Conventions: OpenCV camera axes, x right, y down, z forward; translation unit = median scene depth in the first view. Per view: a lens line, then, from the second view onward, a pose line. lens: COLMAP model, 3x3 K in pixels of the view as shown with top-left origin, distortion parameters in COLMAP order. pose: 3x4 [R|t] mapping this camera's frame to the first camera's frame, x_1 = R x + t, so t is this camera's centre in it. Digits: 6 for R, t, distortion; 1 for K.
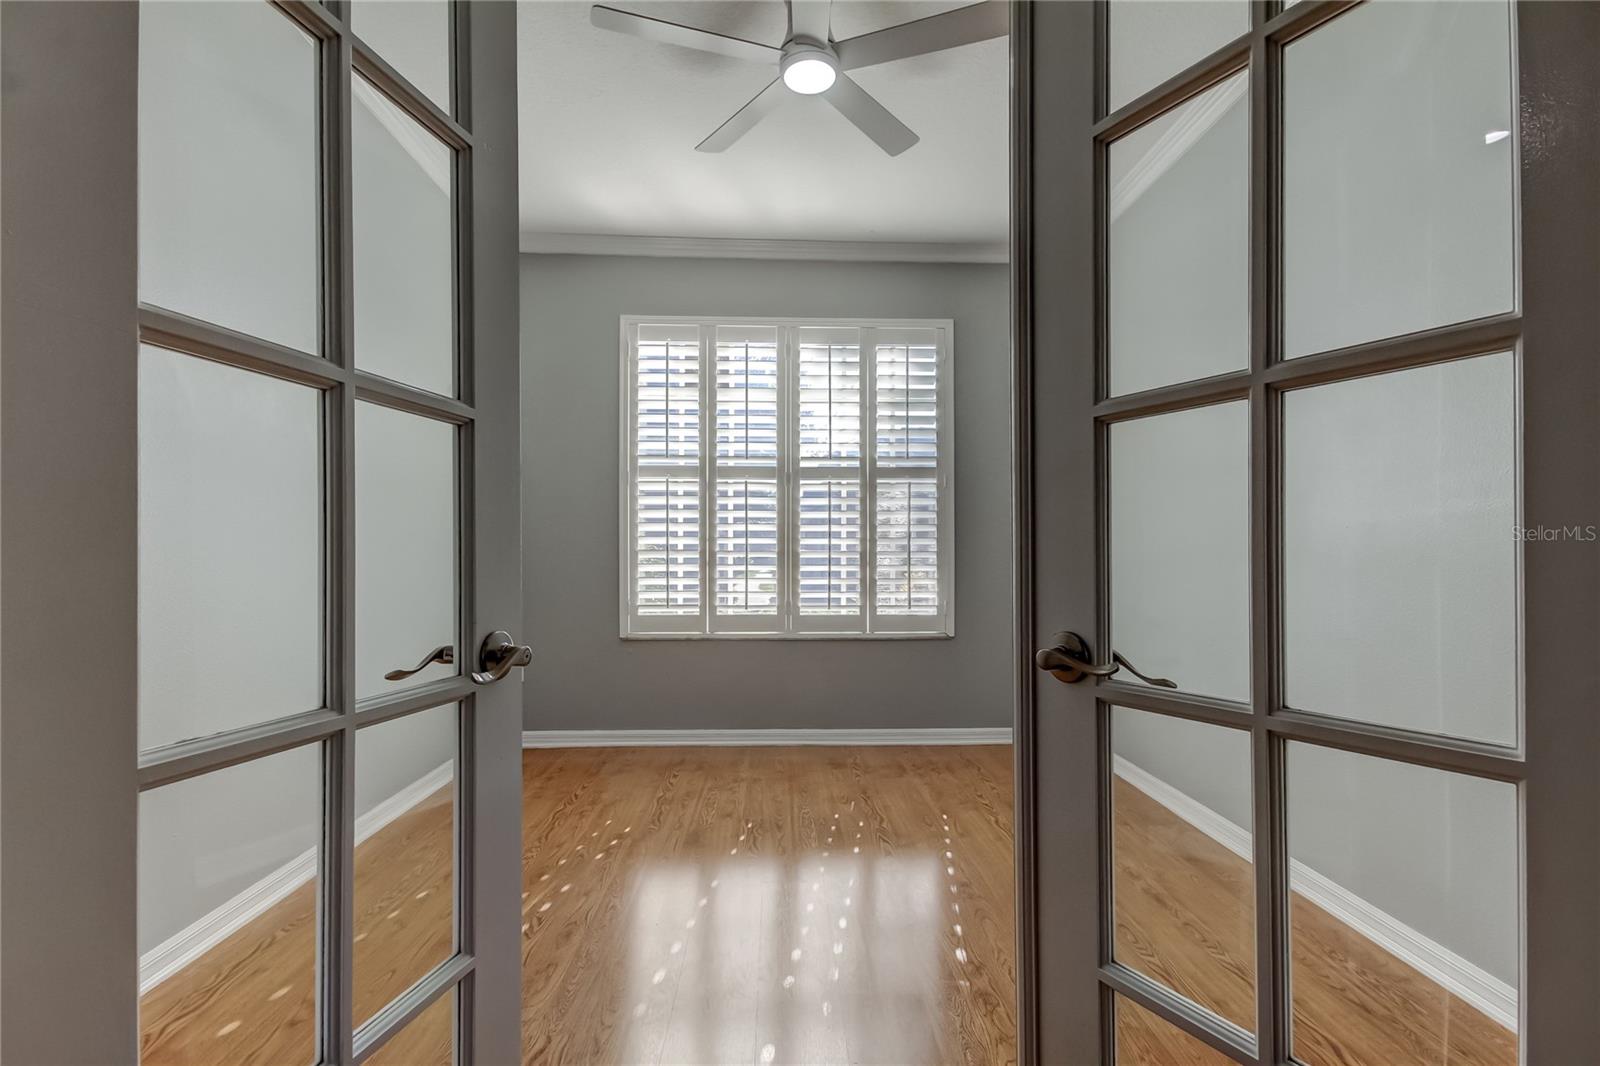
lens RADIAL K [[736.8, 0, 801.2], [0, 736.8, 551.6], [0, 0, 1]] dist [0.013340, -0.000518]
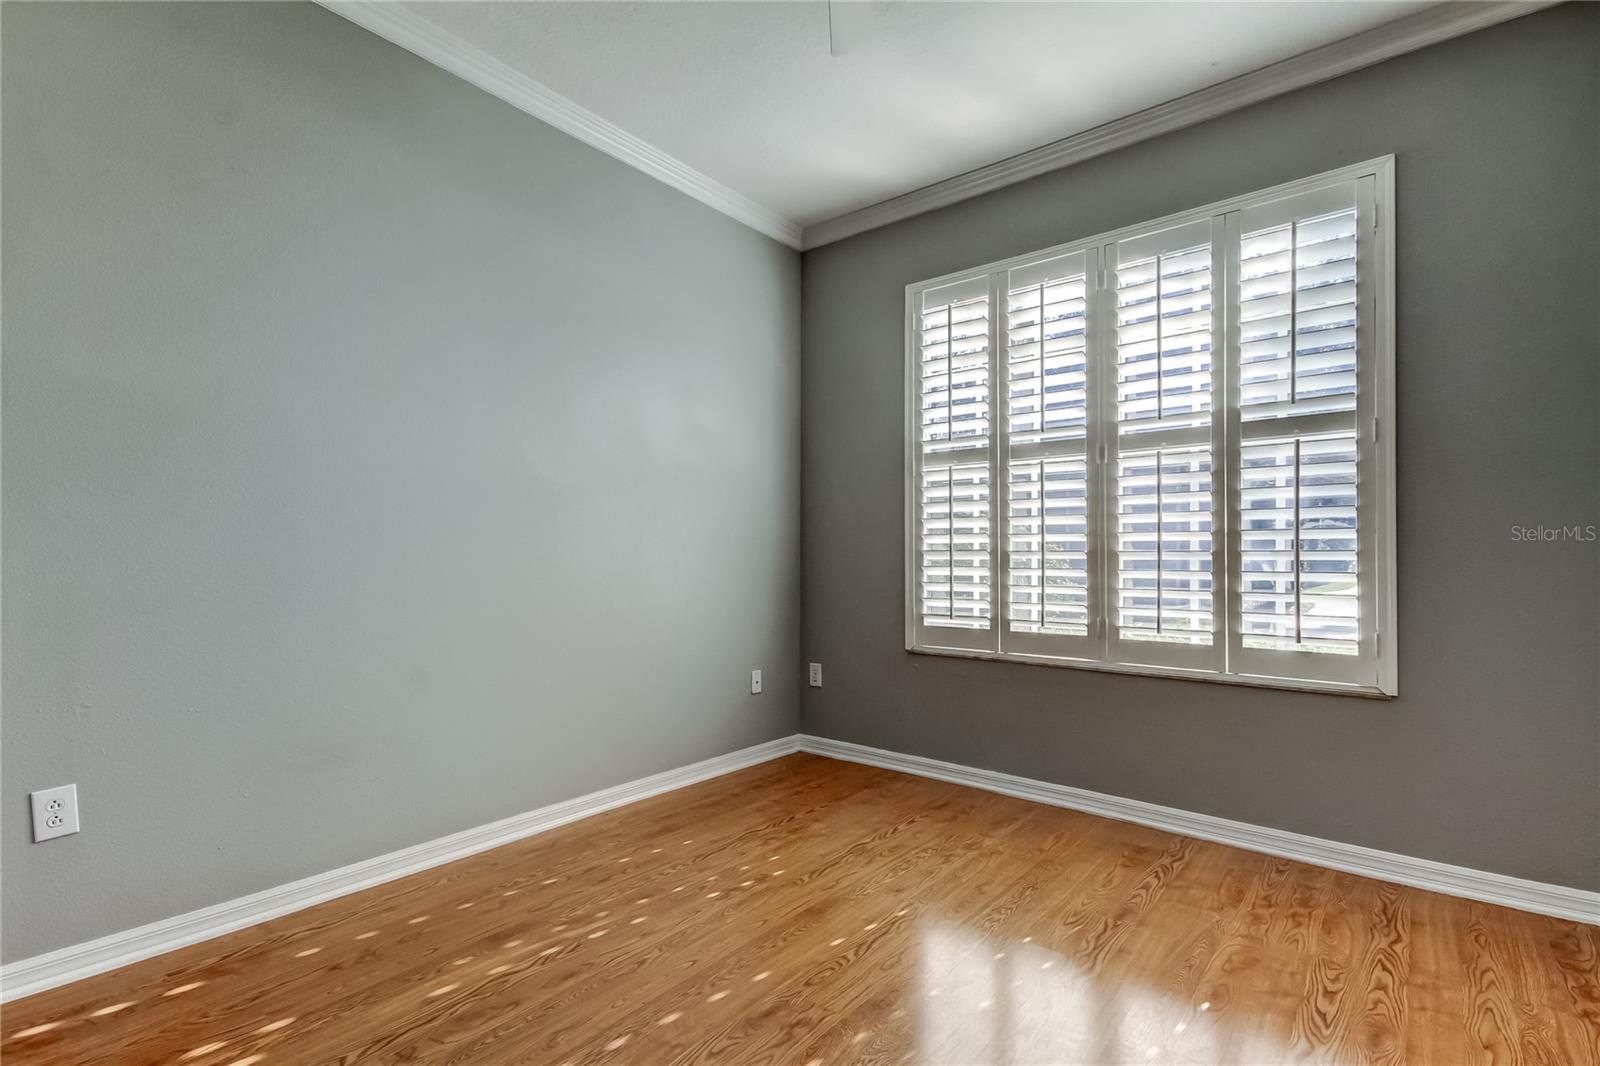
lens RADIAL K [[736.8, 0, 801.2], [0, 736.8, 551.6], [0, 0, 1]] dist [0.013340, -0.000518]
pose [[0.752433, -0.004283, -0.658655, 0.242523], [0.001327, 0.999987, -0.004987, 0.003267], [0.658668, 0.002878, 0.752428, 0.249312]]
